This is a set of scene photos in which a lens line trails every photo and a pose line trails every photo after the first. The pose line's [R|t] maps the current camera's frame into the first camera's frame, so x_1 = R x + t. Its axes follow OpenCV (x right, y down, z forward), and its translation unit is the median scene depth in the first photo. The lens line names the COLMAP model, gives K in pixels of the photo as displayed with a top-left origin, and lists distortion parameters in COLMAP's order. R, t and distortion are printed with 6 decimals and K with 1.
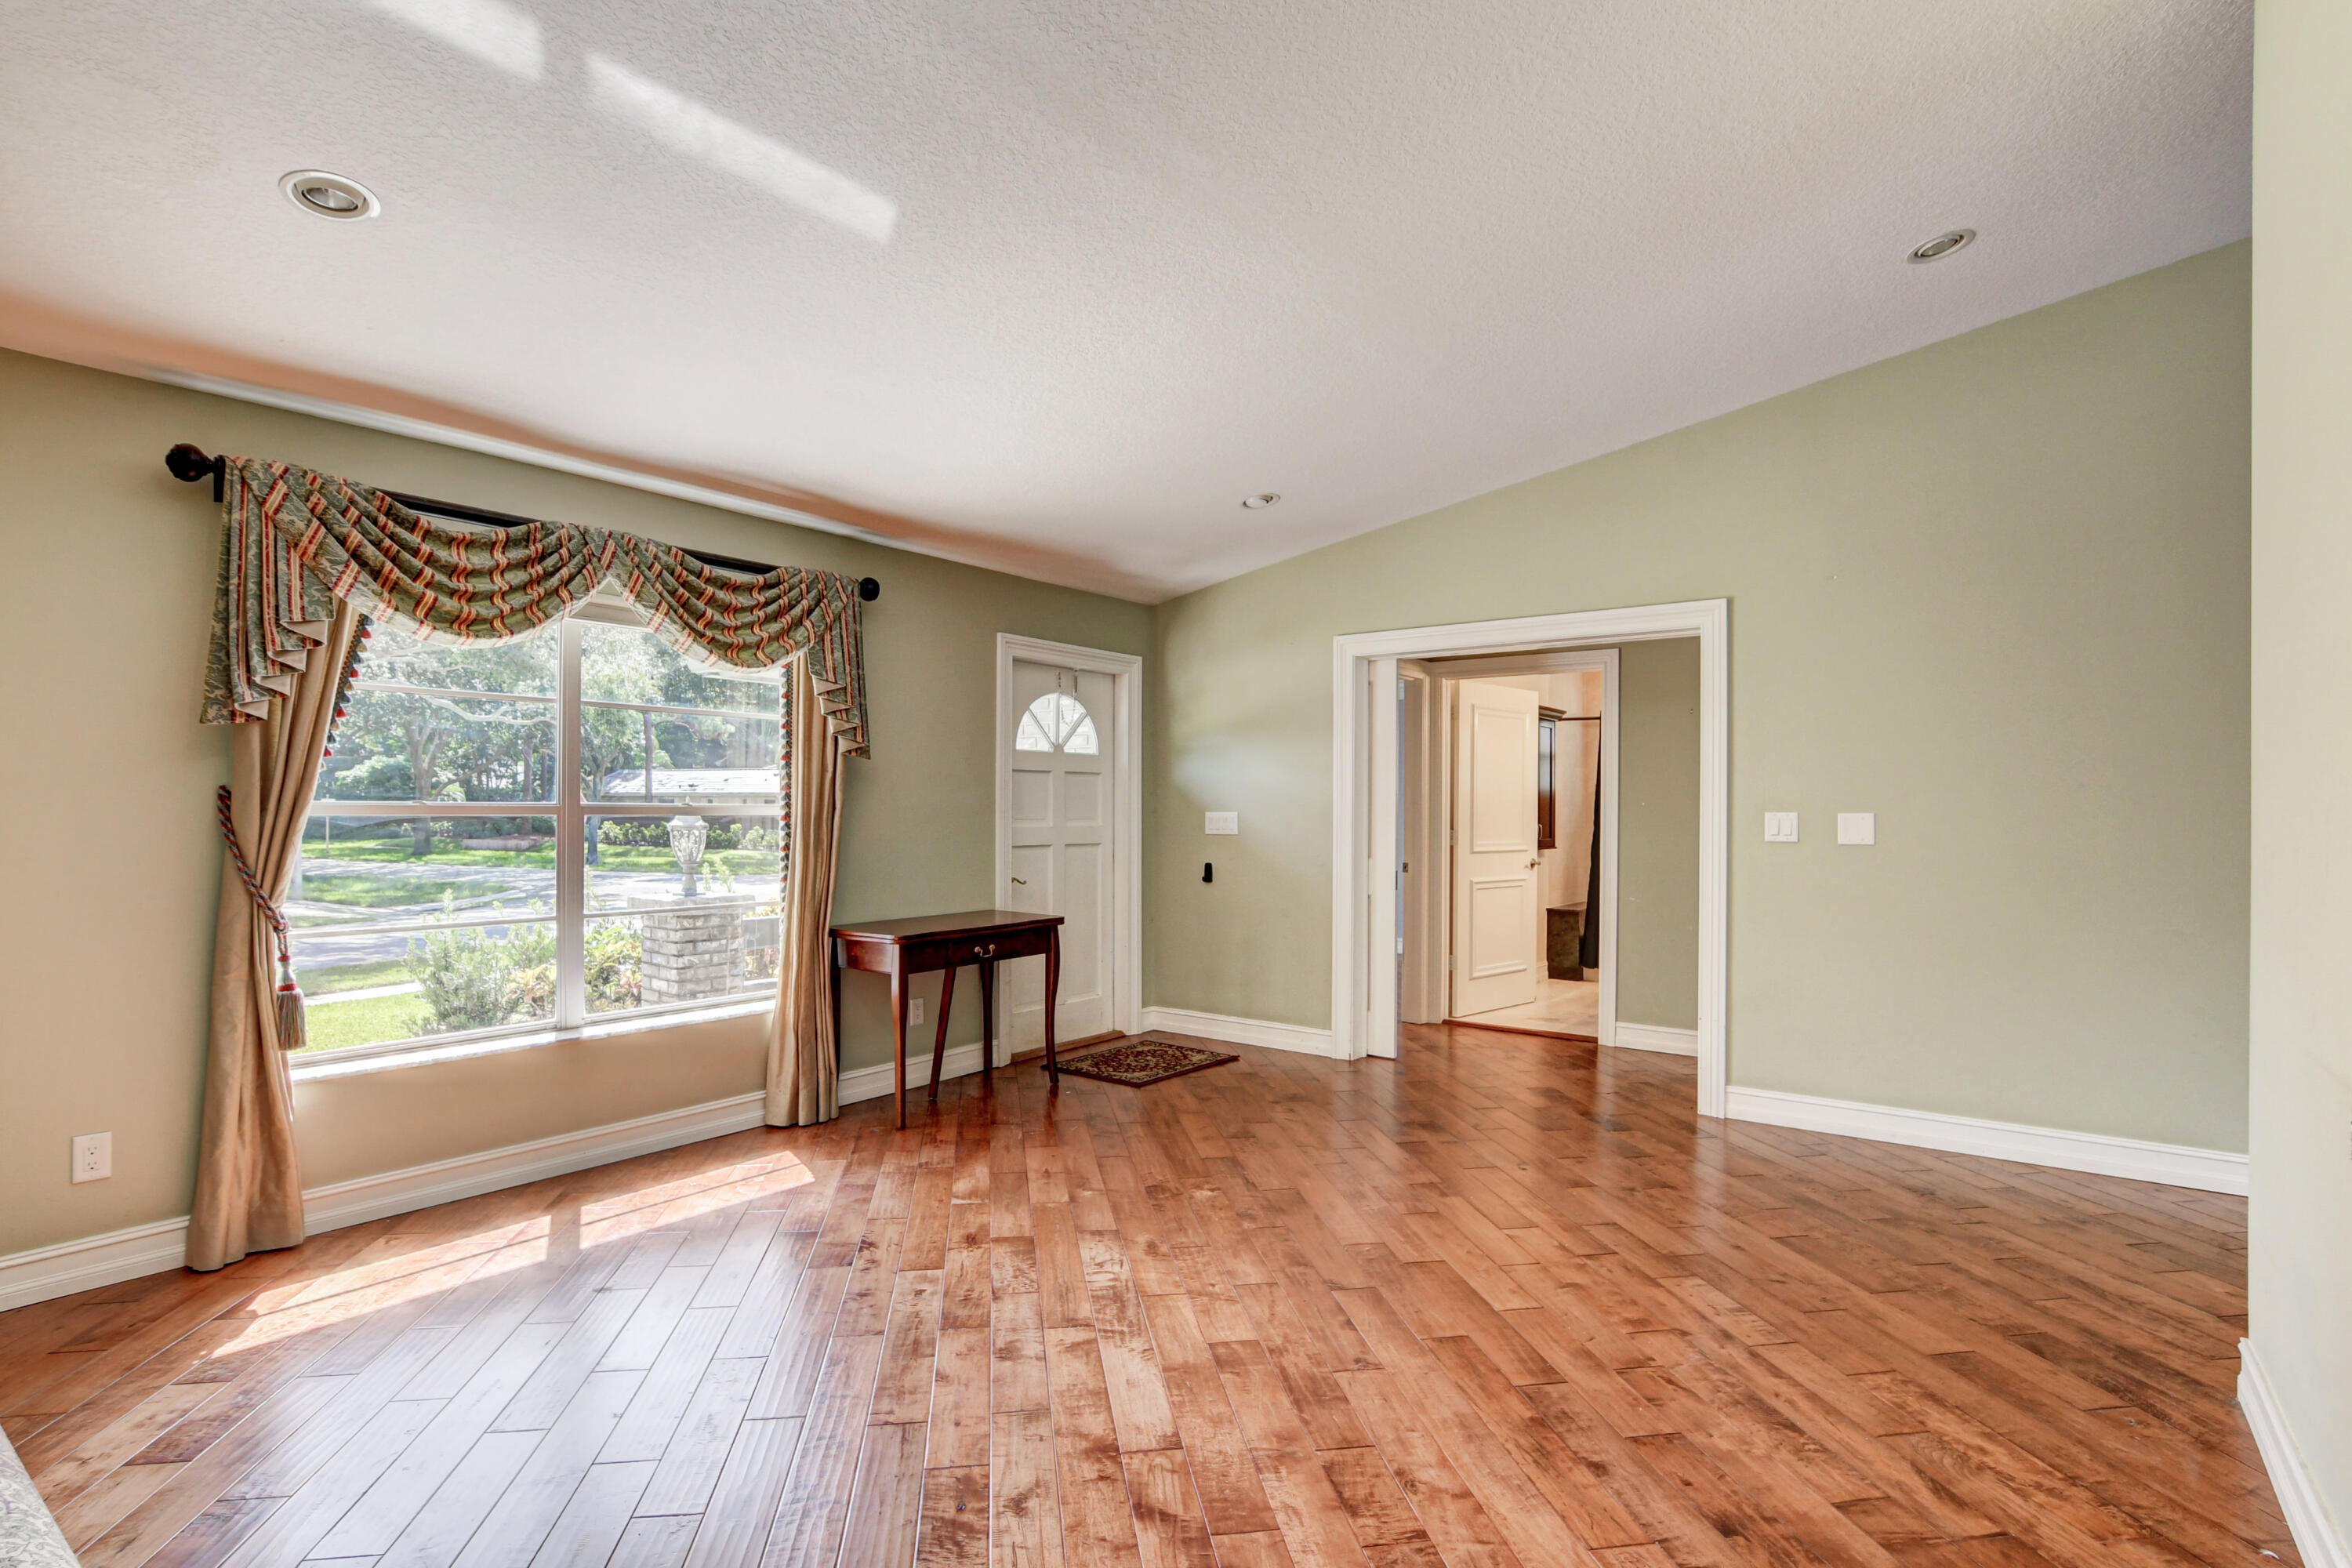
lens RADIAL K [[1156.2, 0, 1166.5], [0, 1156.2, 797.4], [0, 0, 1]] dist [-0.025146, 0.009196]
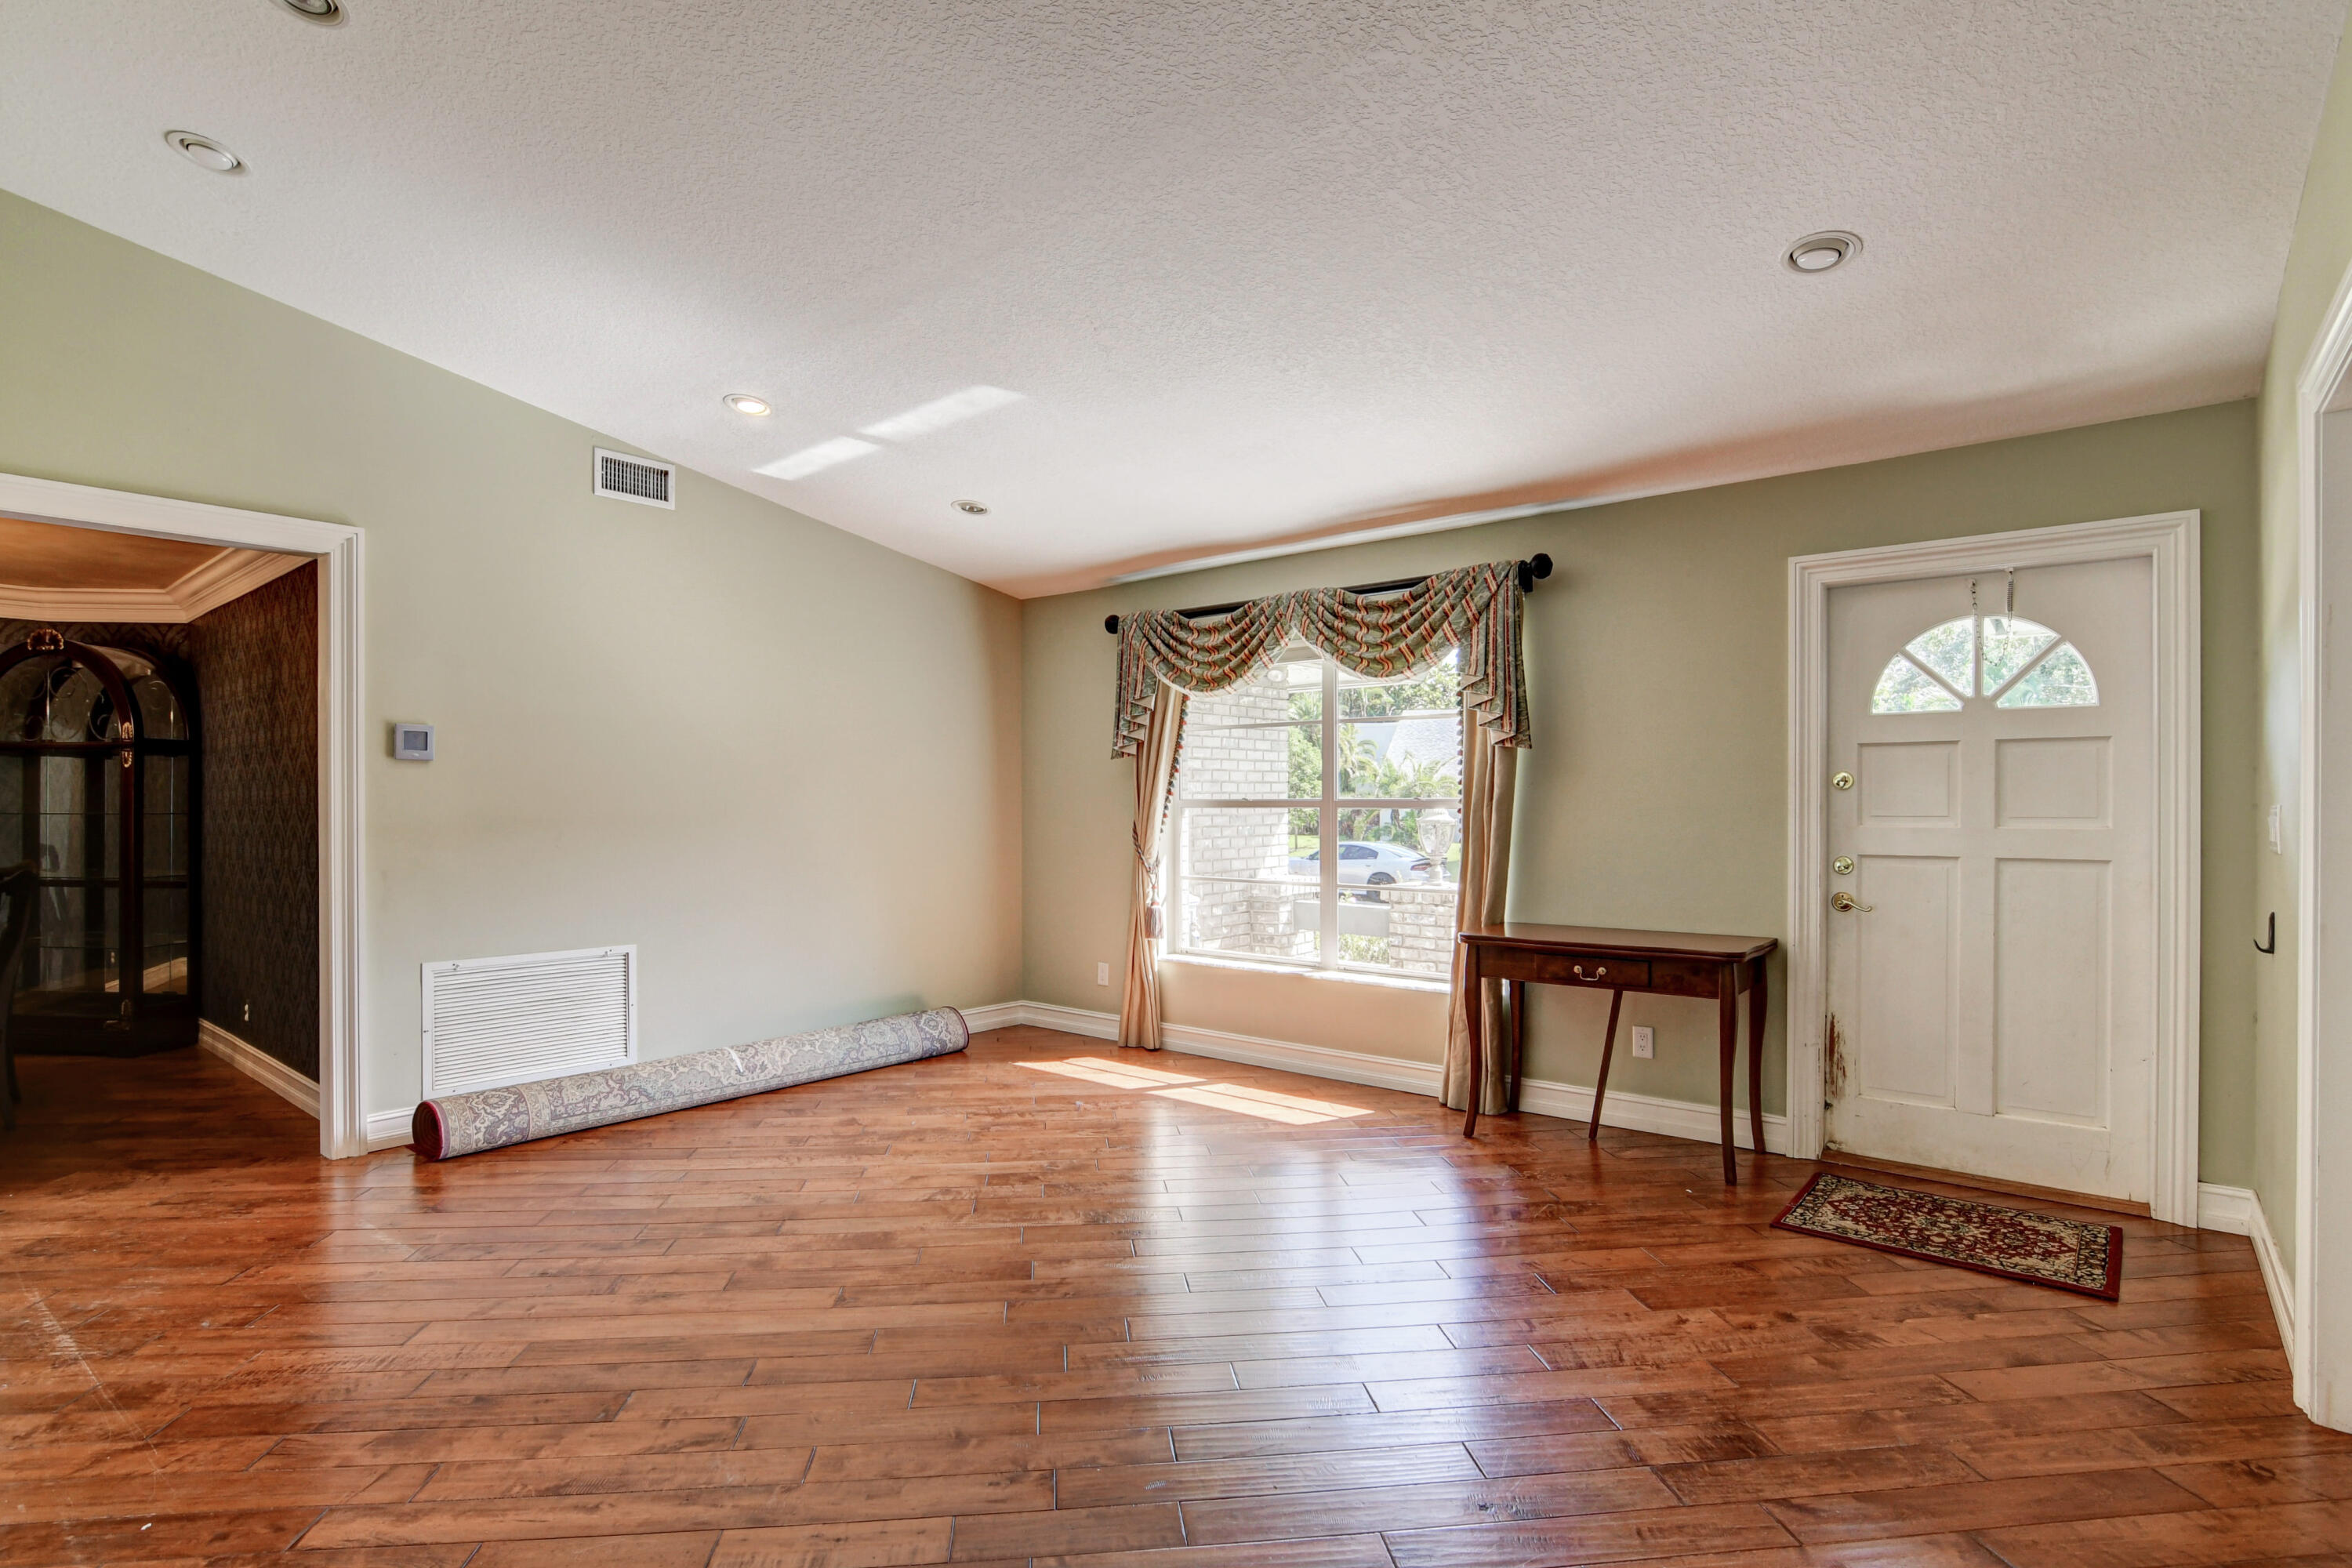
lens RADIAL K [[1156.2, 0, 1160.0], [0, 1156.2, 803.6], [0, 0, 1]] dist [-0.025146, 0.009196]
pose [[-0.048948, -0.002423, -0.998798, 0.664747], [0.011440, 0.999930, -0.002987, 0.010021], [0.998736, -0.011572, -0.048917, 0.714102]]
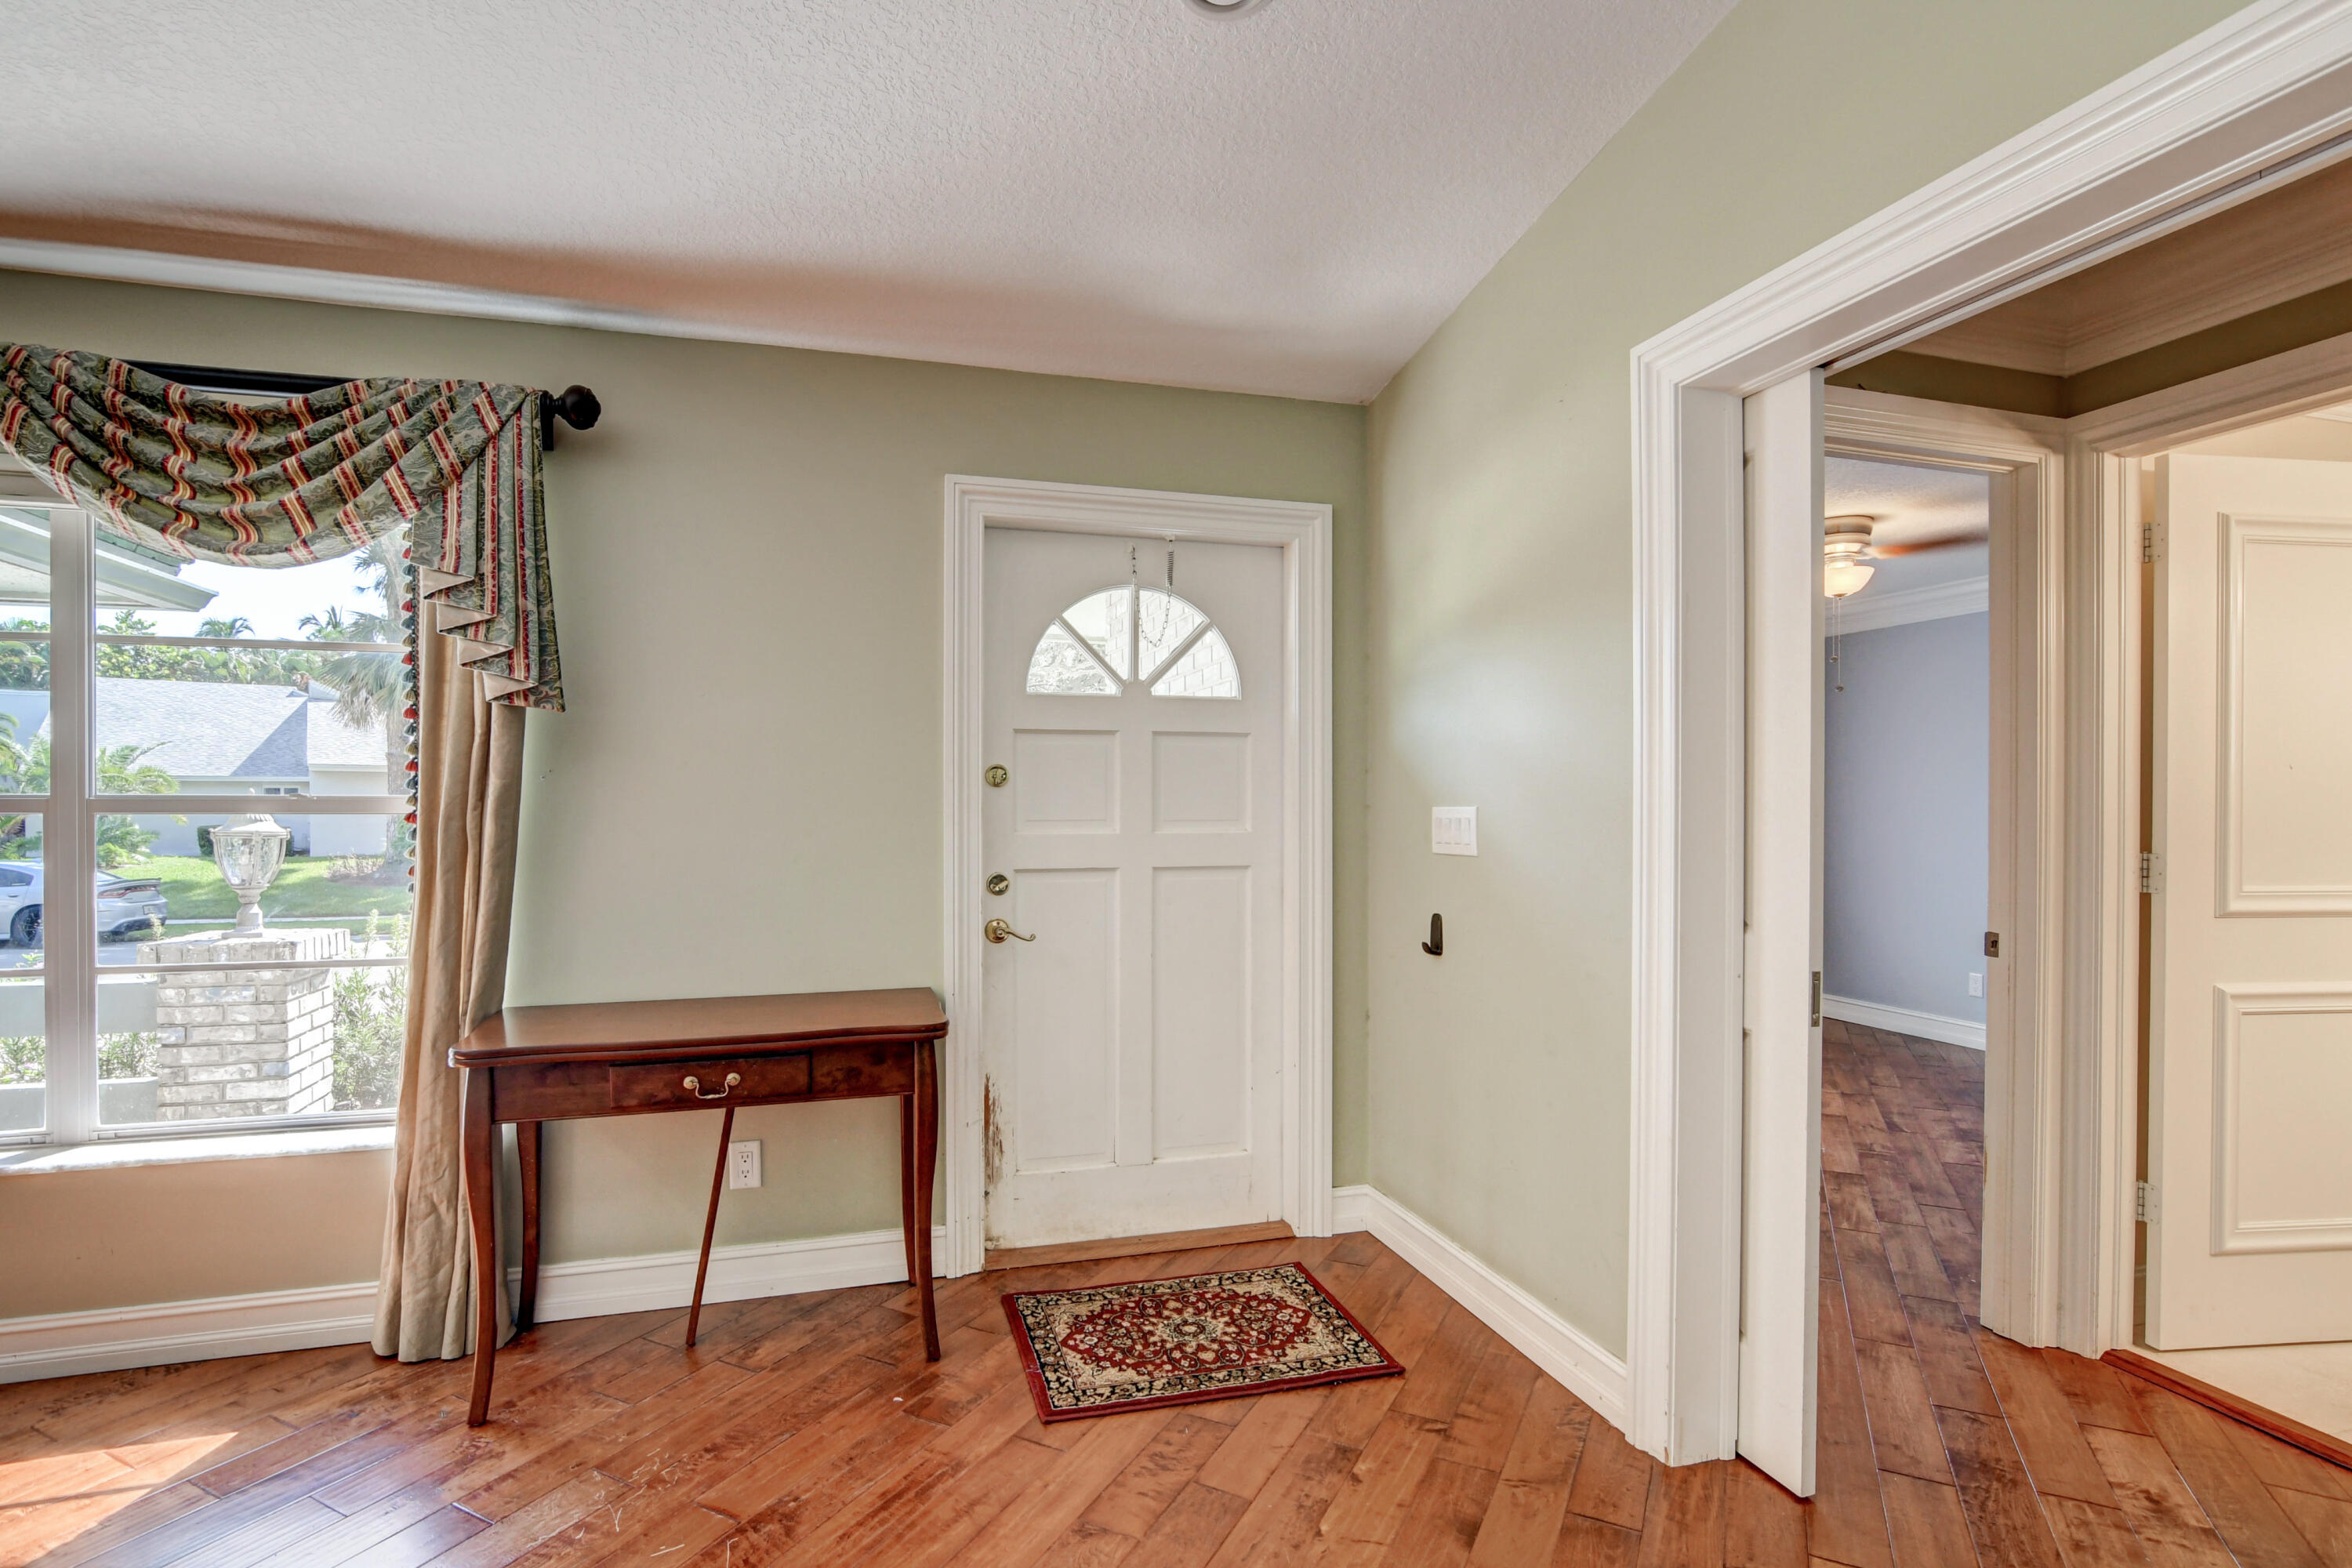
lens RADIAL K [[1156.2, 0, 1163.8], [0, 1156.2, 806.7], [0, 0, 1]] dist [-0.025146, 0.009196]
pose [[0.804183, -0.001432, -0.594381, 0.288639], [0.009290, 0.999905, 0.010161, 0.008687], [0.594310, -0.013693, 0.804120, 0.697780]]
